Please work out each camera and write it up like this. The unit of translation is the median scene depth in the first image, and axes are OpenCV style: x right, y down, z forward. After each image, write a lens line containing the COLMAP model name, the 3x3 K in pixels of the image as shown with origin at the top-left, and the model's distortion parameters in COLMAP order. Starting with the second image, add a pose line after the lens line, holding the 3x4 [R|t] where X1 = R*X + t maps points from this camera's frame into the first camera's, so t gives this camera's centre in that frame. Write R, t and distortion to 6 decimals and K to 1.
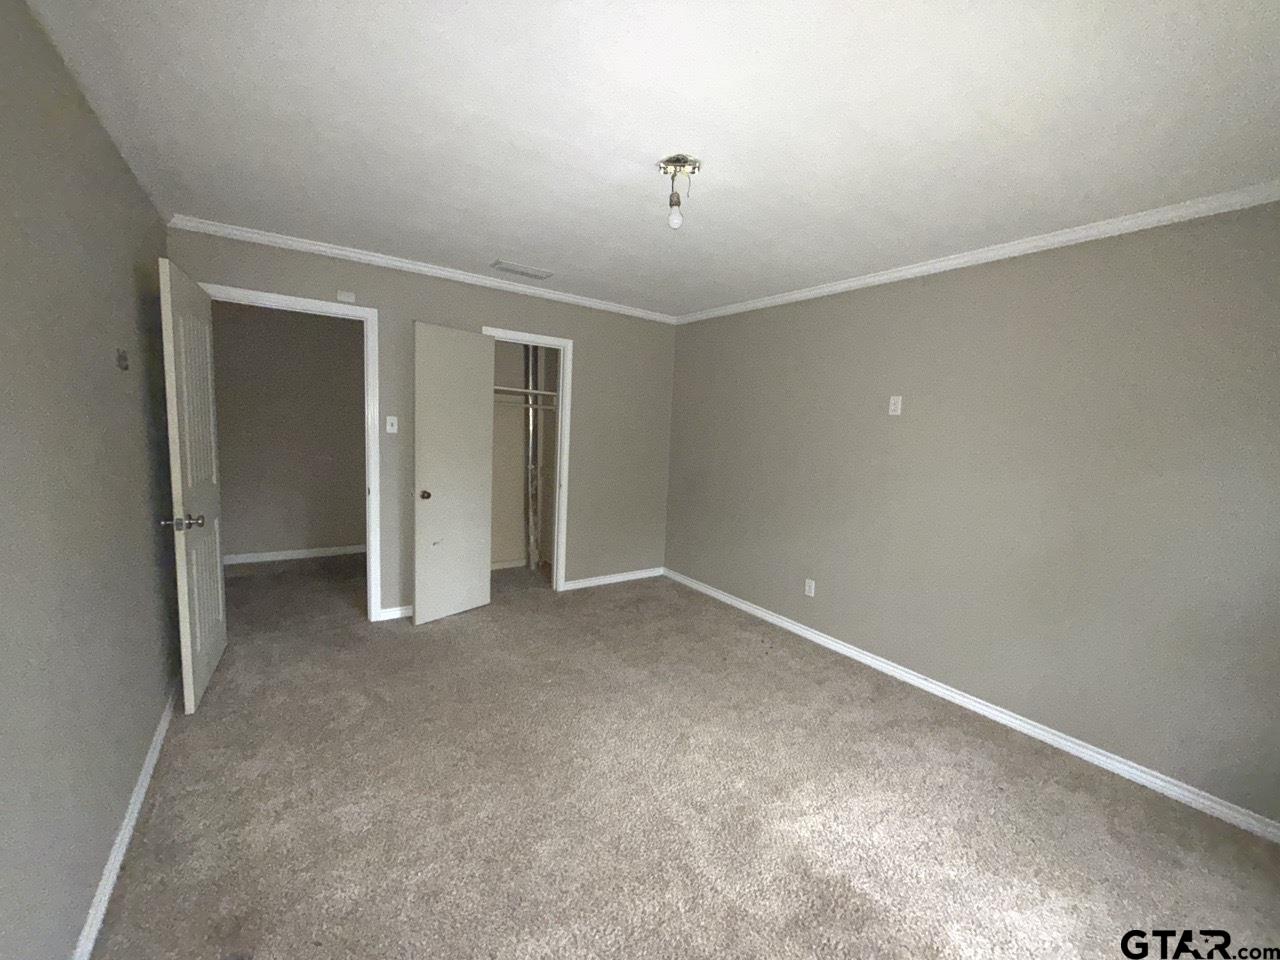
lens RADIAL K [[504.8, 0, 640.0], [0, 504.8, 480.0], [0, 0, 1]] dist [-0.003179, 0.000028]
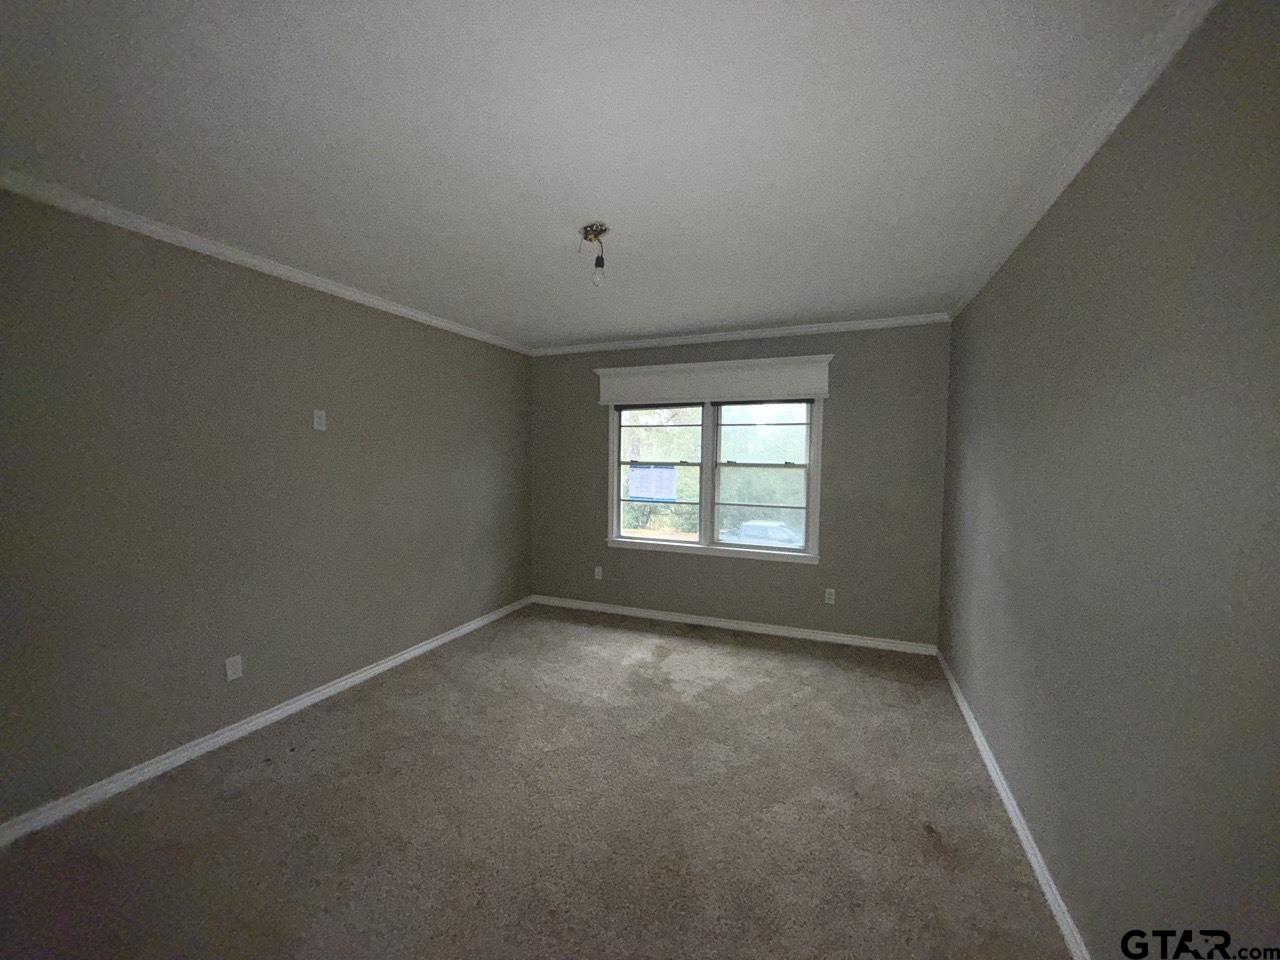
lens RADIAL K [[504.8, 0, 640.0], [0, 504.8, 480.0], [0, 0, 1]] dist [-0.003179, 0.000028]
pose [[-0.533571, -0.093897, 0.840527, -0.817273], [0.060825, 0.986984, 0.148870, -0.180299], [-0.843565, 0.130558, -0.520915, 1.286920]]
